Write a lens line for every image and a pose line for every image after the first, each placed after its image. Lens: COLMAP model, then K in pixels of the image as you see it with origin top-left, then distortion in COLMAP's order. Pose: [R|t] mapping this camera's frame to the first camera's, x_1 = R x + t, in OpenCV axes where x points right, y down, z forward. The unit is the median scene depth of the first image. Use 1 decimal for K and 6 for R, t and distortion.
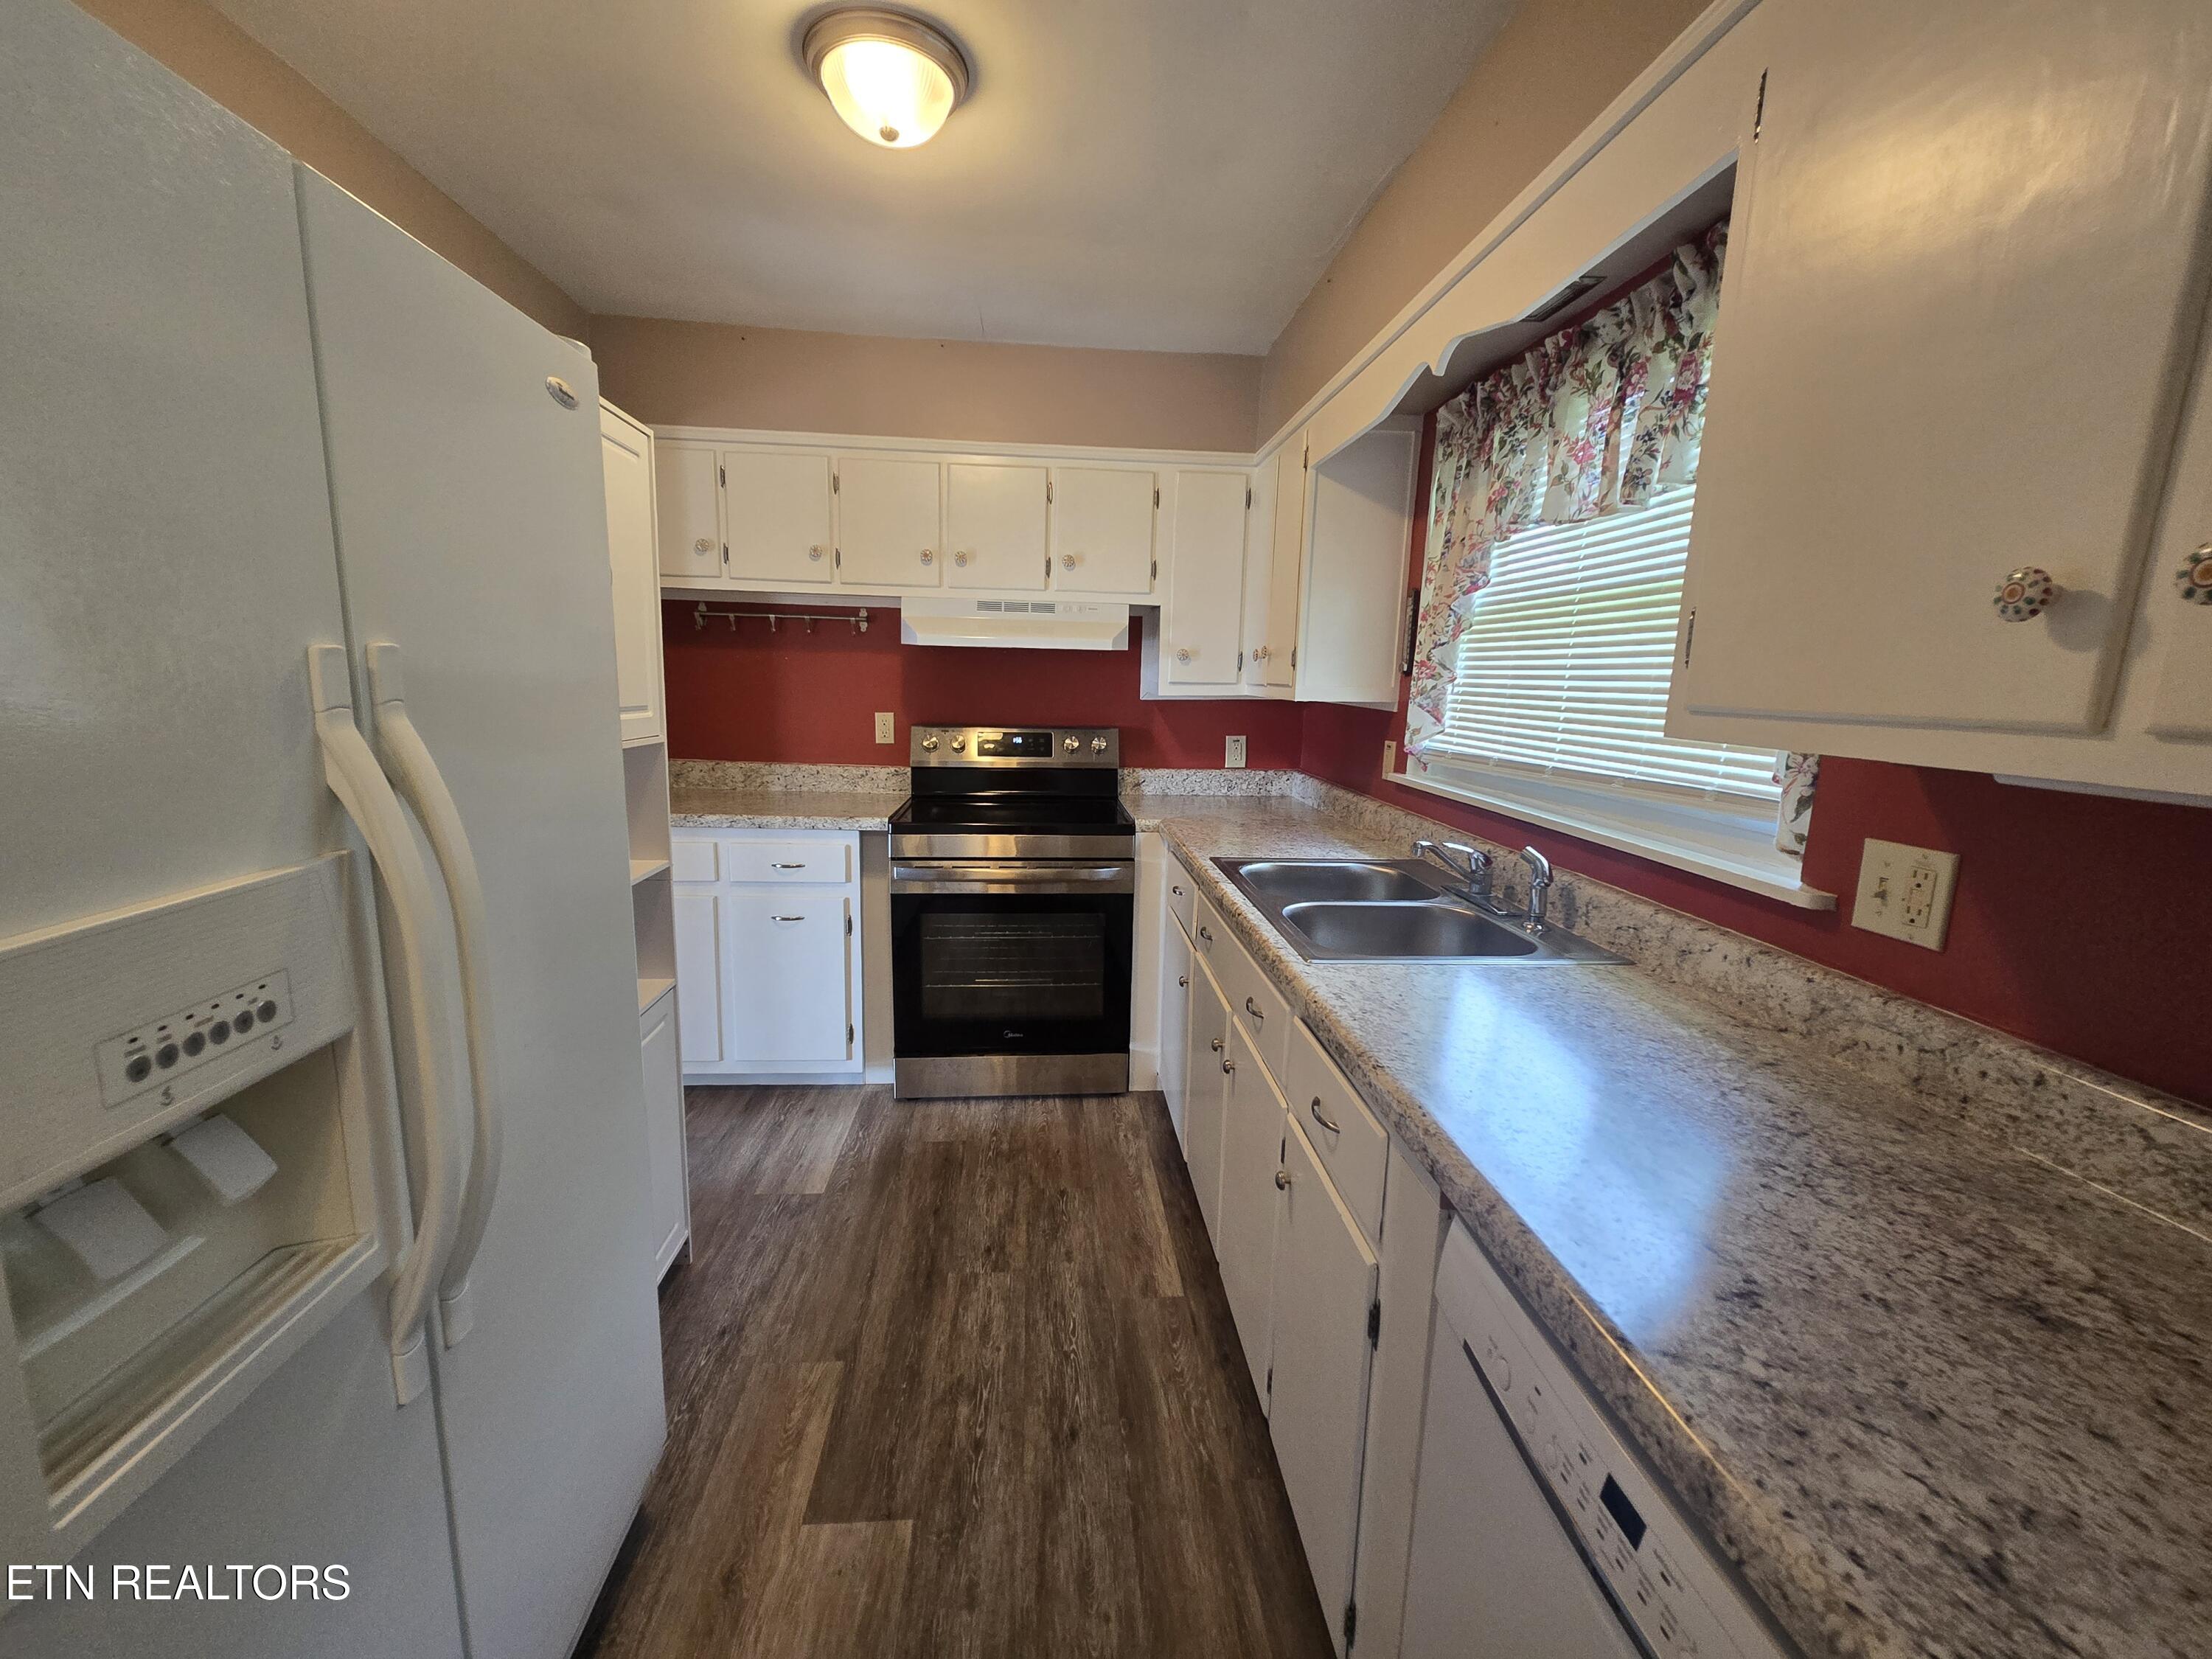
lens RADIAL K [[900.4, 0, 1104.7], [0, 900.4, 834.6], [0, 0, 1]] dist [-0.006754, 0.003426]
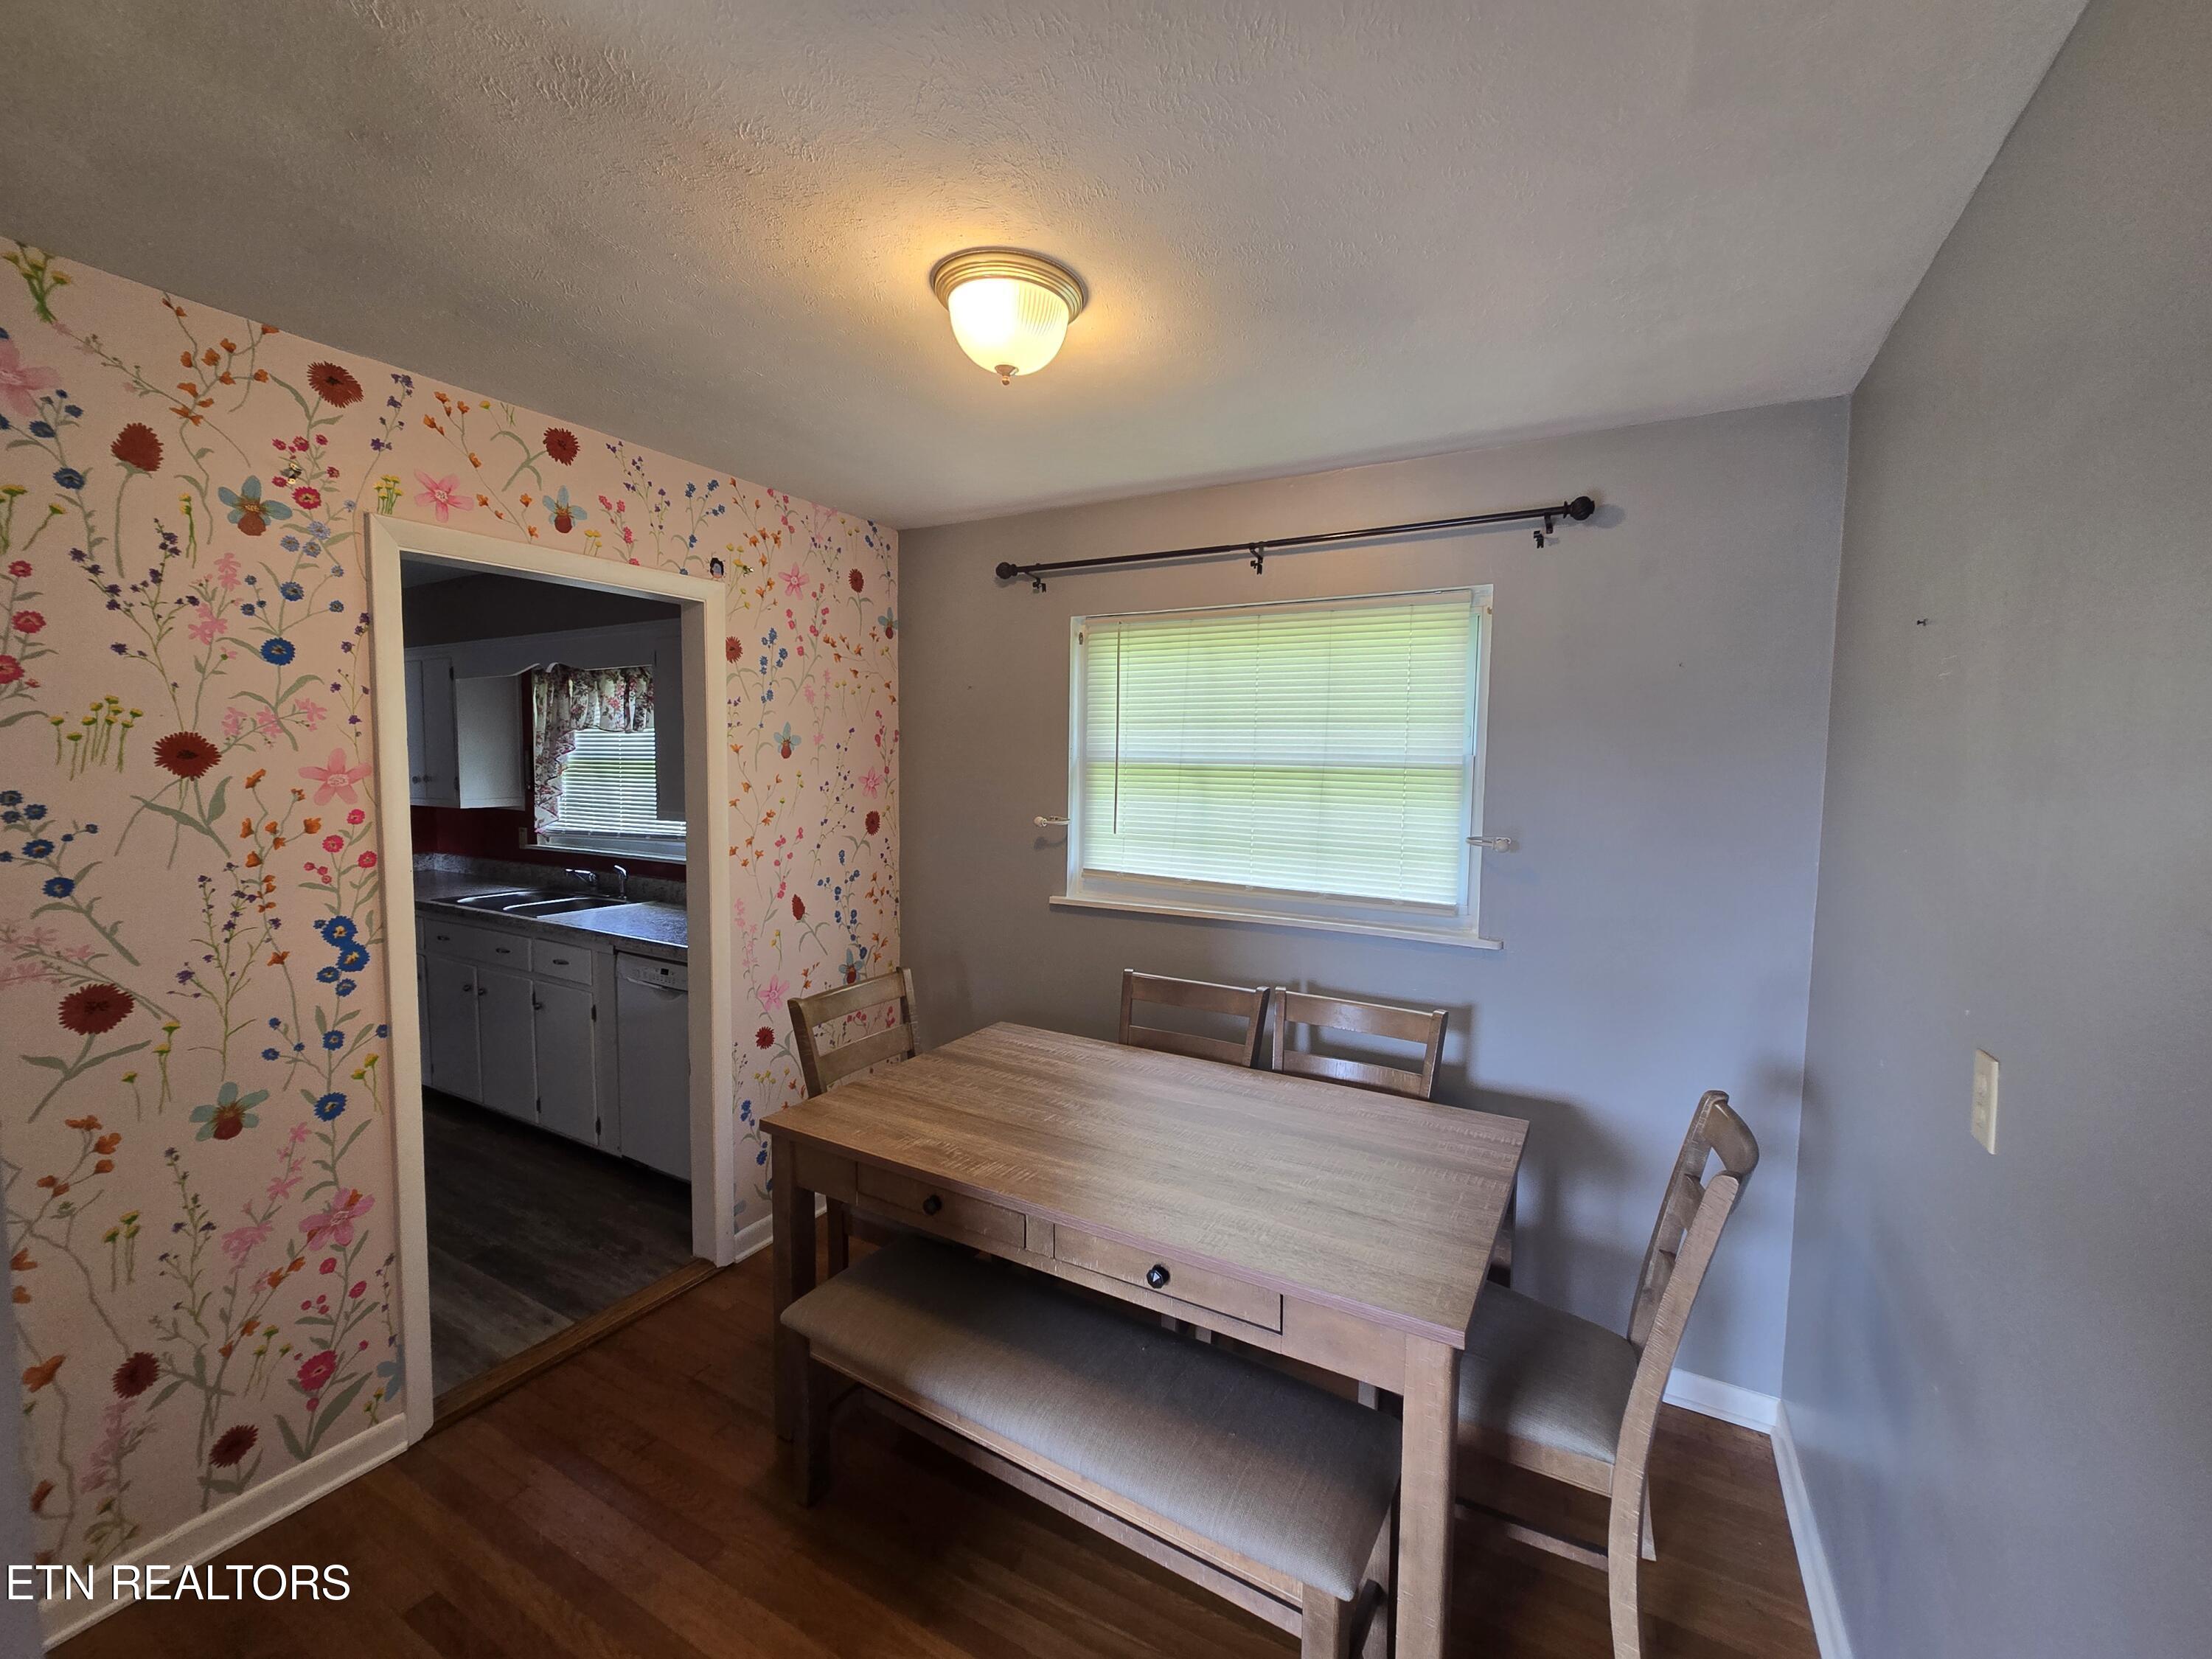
lens RADIAL K [[900.4, 0, 1106.9], [0, 900.4, 831.2], [0, 0, 1]] dist [-0.006754, 0.003426]
pose [[0.548758, -0.075358, 0.832578, -0.784171], [0.142182, 0.989832, -0.004122, 0.114271], [-0.823801, 0.120639, 0.553893, -1.398746]]
